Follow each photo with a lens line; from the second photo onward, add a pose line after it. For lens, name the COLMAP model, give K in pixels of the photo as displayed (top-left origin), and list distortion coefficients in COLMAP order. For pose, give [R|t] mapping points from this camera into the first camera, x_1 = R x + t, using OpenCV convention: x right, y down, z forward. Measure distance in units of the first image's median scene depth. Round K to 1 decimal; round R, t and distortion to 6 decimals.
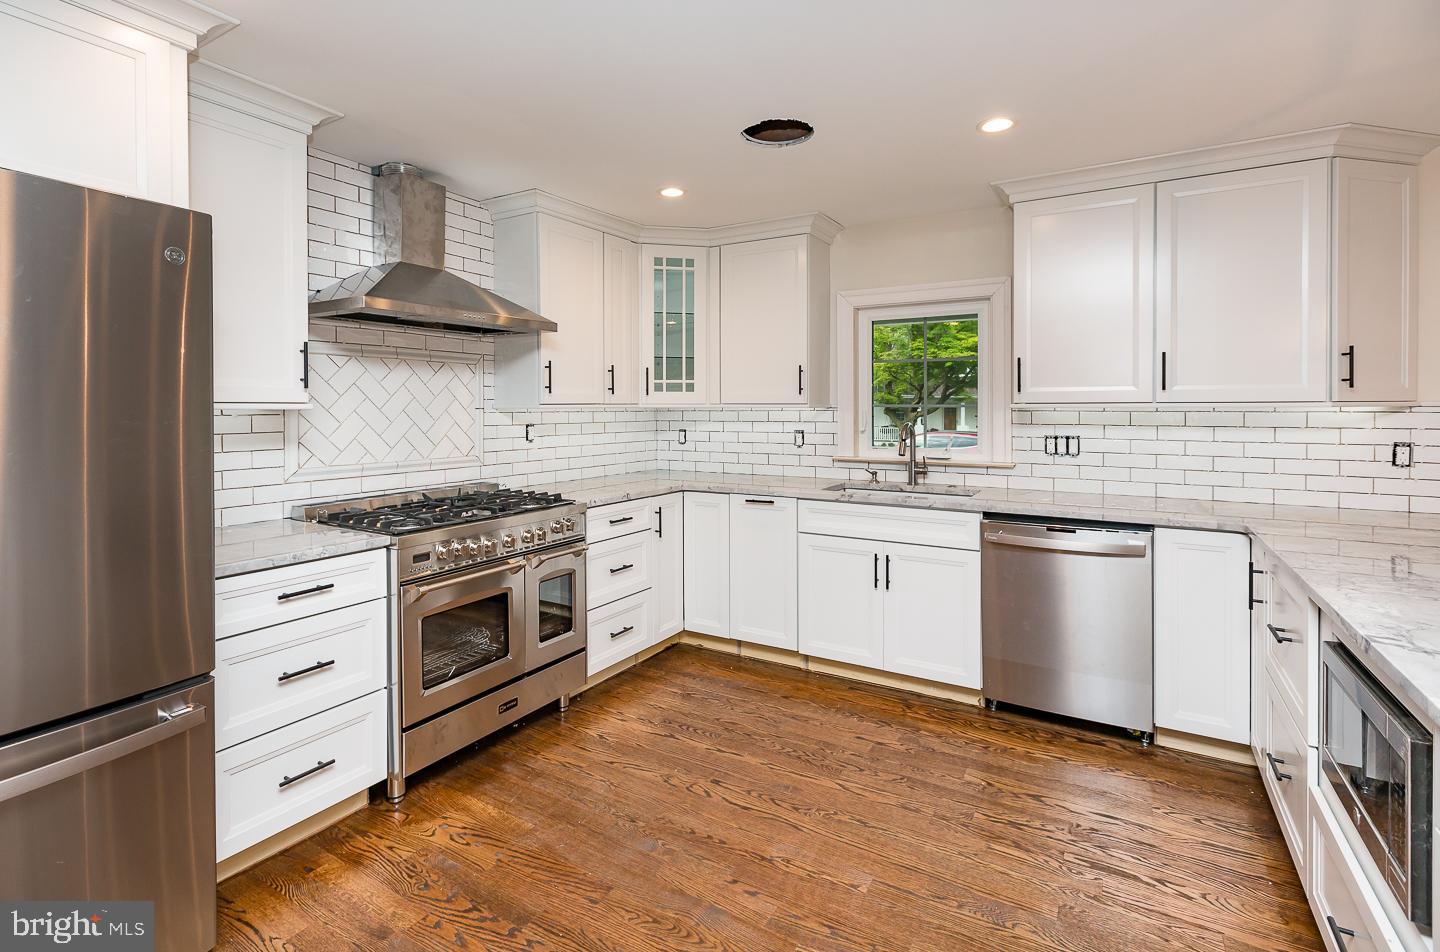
lens RADIAL K [[666.4, 0, 719.0], [0, 666.4, 408.8], [0, 0, 1]] dist [-0.002659, -0.000329]
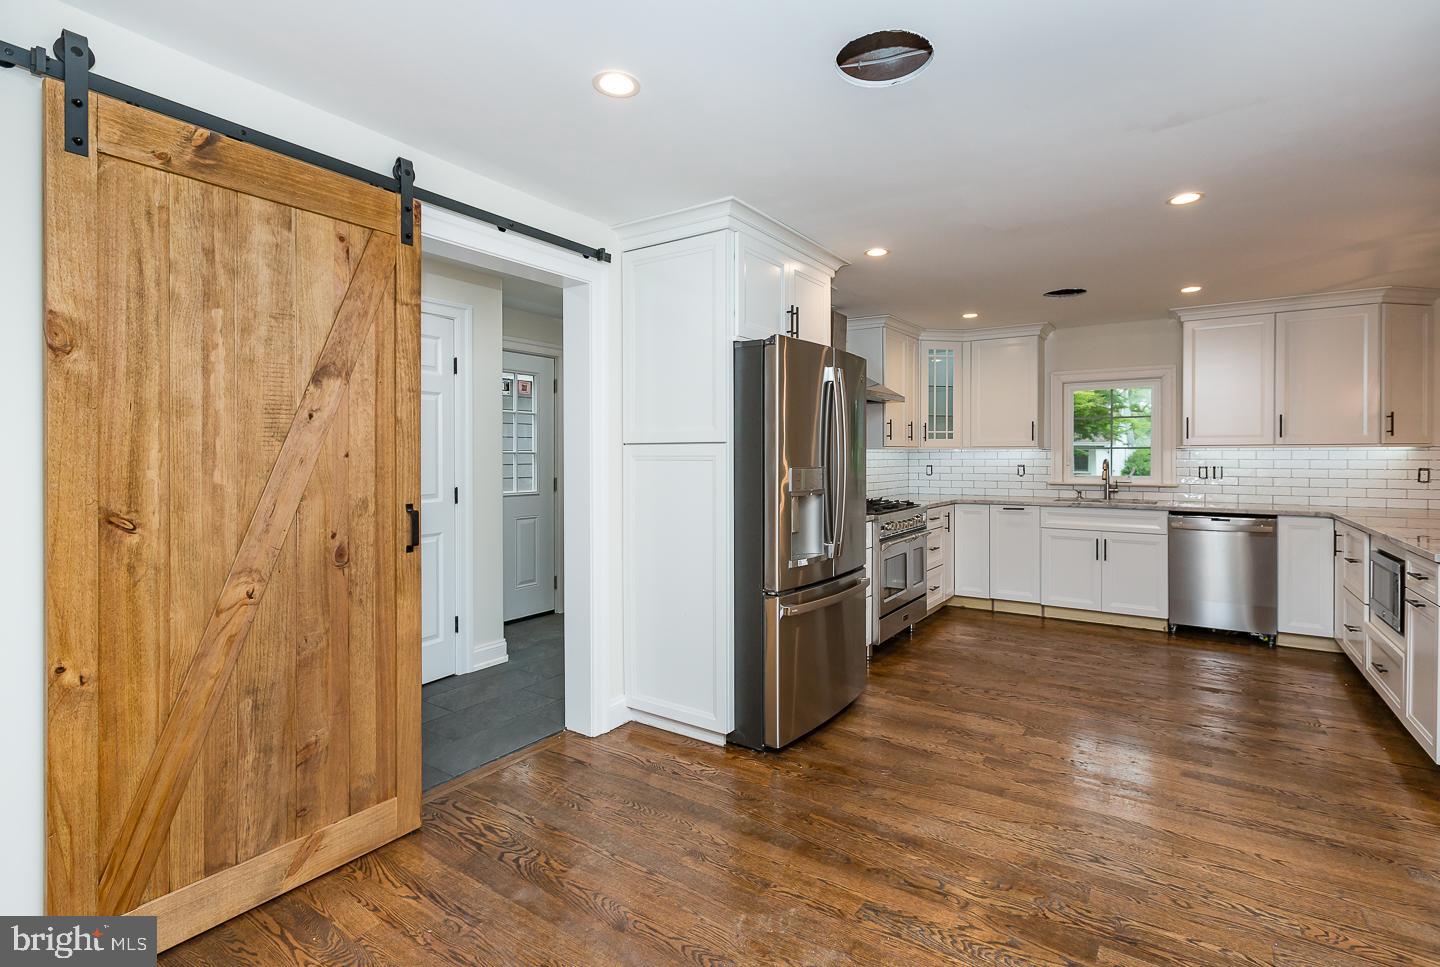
lens RADIAL K [[720.8, 0, 724.1], [0, 720.8, 458.8], [0, 0, 1]] dist [-0.001117, 0.000415]
pose [[0.999939, -0.001038, -0.011022, -0.668782], [0.001050, 0.999999, 0.001075, 0.021214], [0.011021, -0.001086, 0.999939, -0.779335]]
